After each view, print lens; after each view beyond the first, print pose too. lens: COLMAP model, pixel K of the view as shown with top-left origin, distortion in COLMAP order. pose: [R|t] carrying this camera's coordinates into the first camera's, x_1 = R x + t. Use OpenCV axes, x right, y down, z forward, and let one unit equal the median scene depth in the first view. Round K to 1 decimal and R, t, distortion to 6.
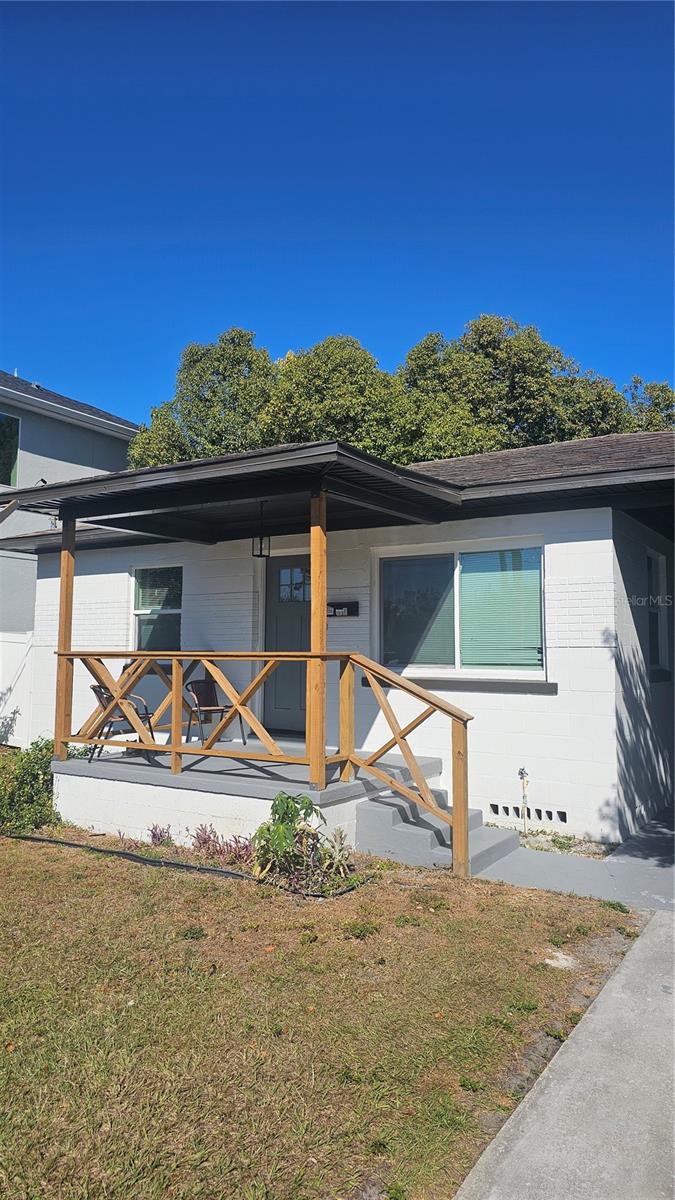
lens RADIAL K [[807.9, 0, 334.6], [0, 807.9, 583.0], [0, 0, 1]] dist [0.056367, -0.033834]
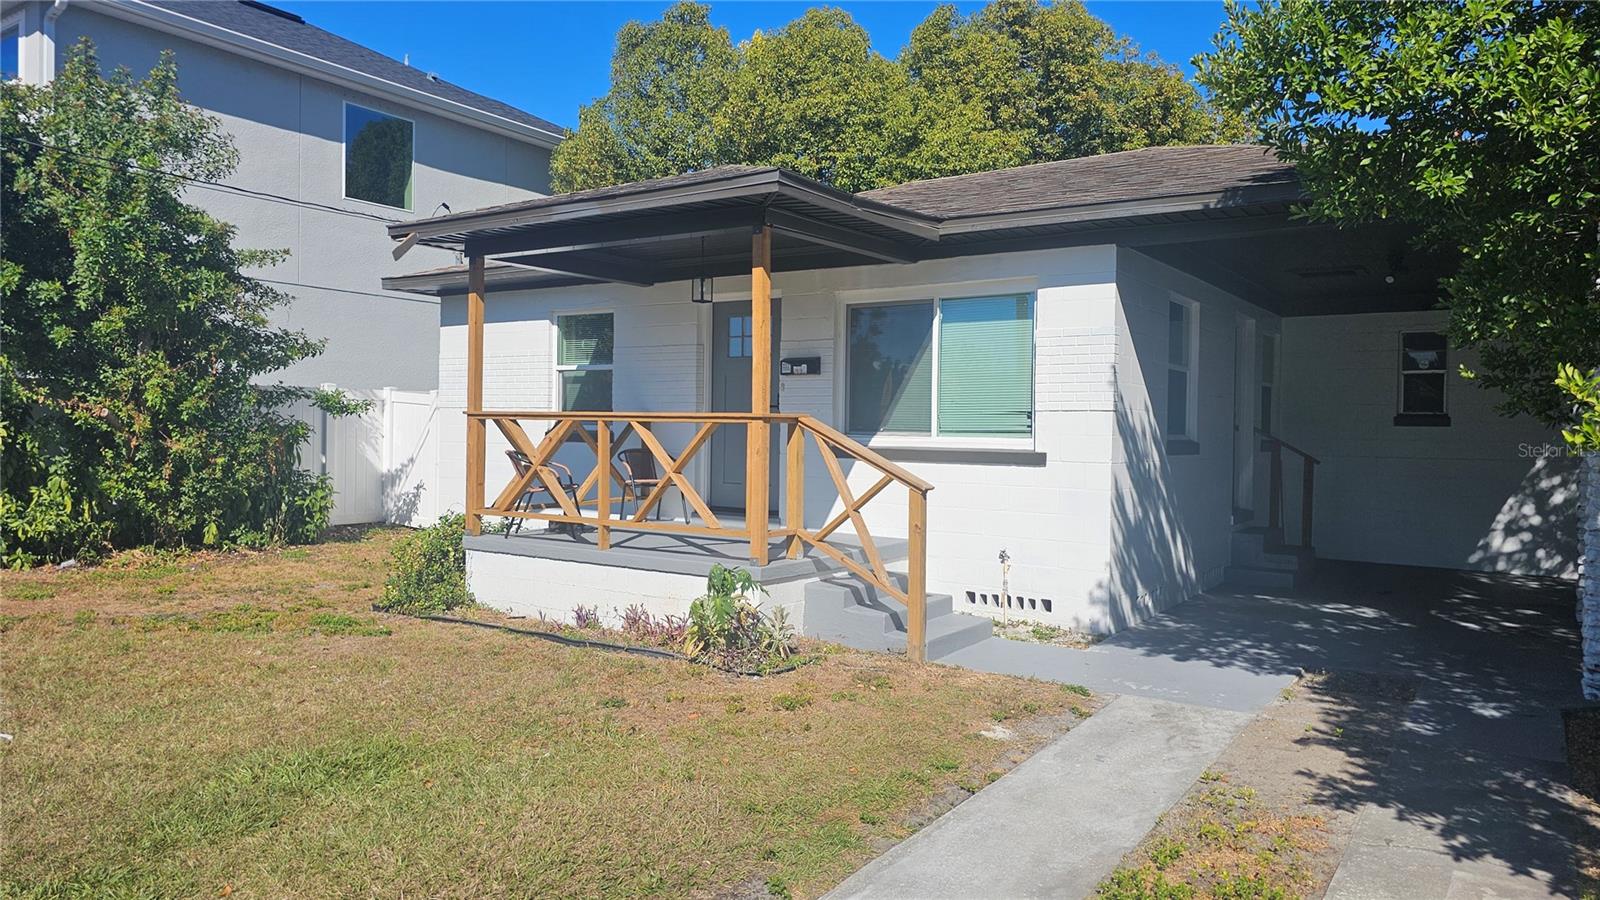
lens RADIAL K [[1077.2, 0, 798.4], [0, 1077.2, 433.5], [0, 0, 1]] dist [0.056367, -0.033834]
pose [[0.999448, 0.009012, -0.031966, 0.048573], [-0.006037, 0.995743, 0.091971, 0.000273], [0.032659, -0.091727, 0.995249, -0.135940]]
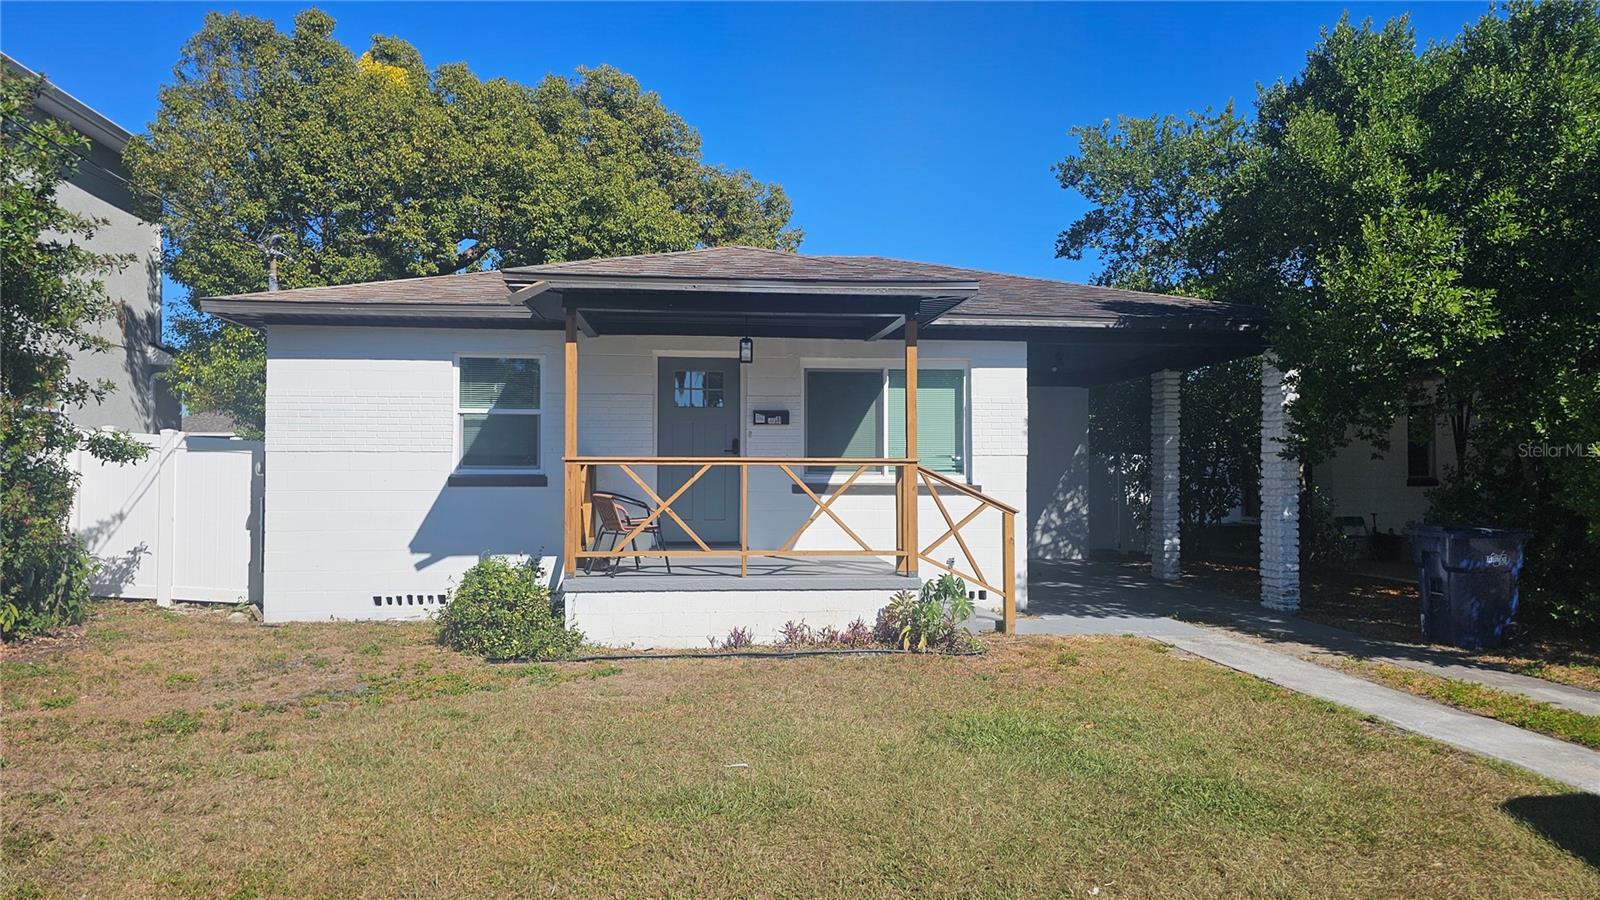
lens RADIAL K [[1077.2, 0, 807.7], [0, 1077.2, 449.7], [0, 0, 1]] dist [0.056367, -0.033834]
pose [[0.774525, 0.008104, 0.632491, -0.906882], [-0.051640, 0.997390, 0.050457, 0.003752], [-0.630431, -0.071743, 0.772923, -0.066938]]
